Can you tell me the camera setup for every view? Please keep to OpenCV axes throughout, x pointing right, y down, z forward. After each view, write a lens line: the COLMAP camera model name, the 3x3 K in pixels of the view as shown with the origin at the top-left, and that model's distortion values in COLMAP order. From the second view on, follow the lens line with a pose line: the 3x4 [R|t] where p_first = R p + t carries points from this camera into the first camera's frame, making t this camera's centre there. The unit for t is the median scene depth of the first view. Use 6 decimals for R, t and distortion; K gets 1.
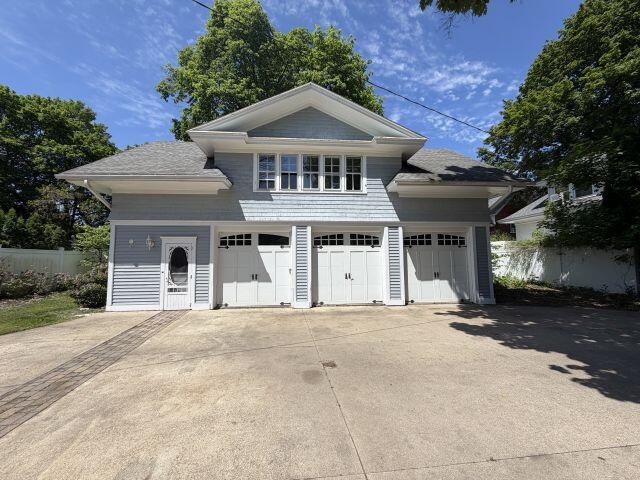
lens RADIAL K [[256.8, 0, 324.6], [0, 256.8, 241.0], [0, 0, 1]] dist [0.000254, -0.000953]
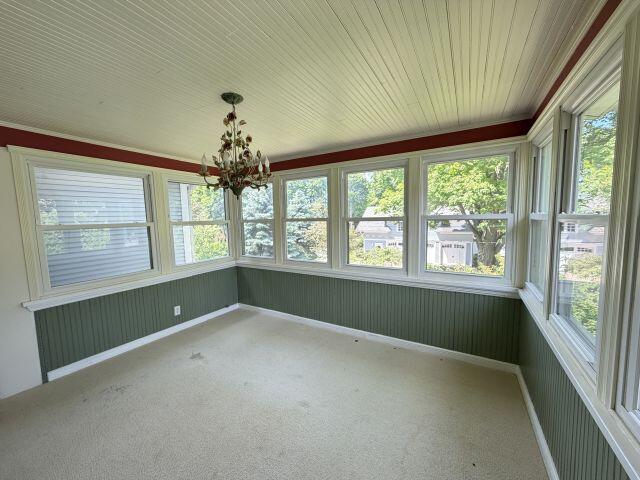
lens RADIAL K [[256.8, 0, 319.2], [0, 256.8, 240.0], [0, 0, 1]] dist [0.000254, -0.000953]
pose [[0.829237, 0.047141, -0.556905, 0.830677], [0.053831, 0.985067, 0.163540, -0.703647], [0.556298, -0.165592, 0.814317, -2.570193]]
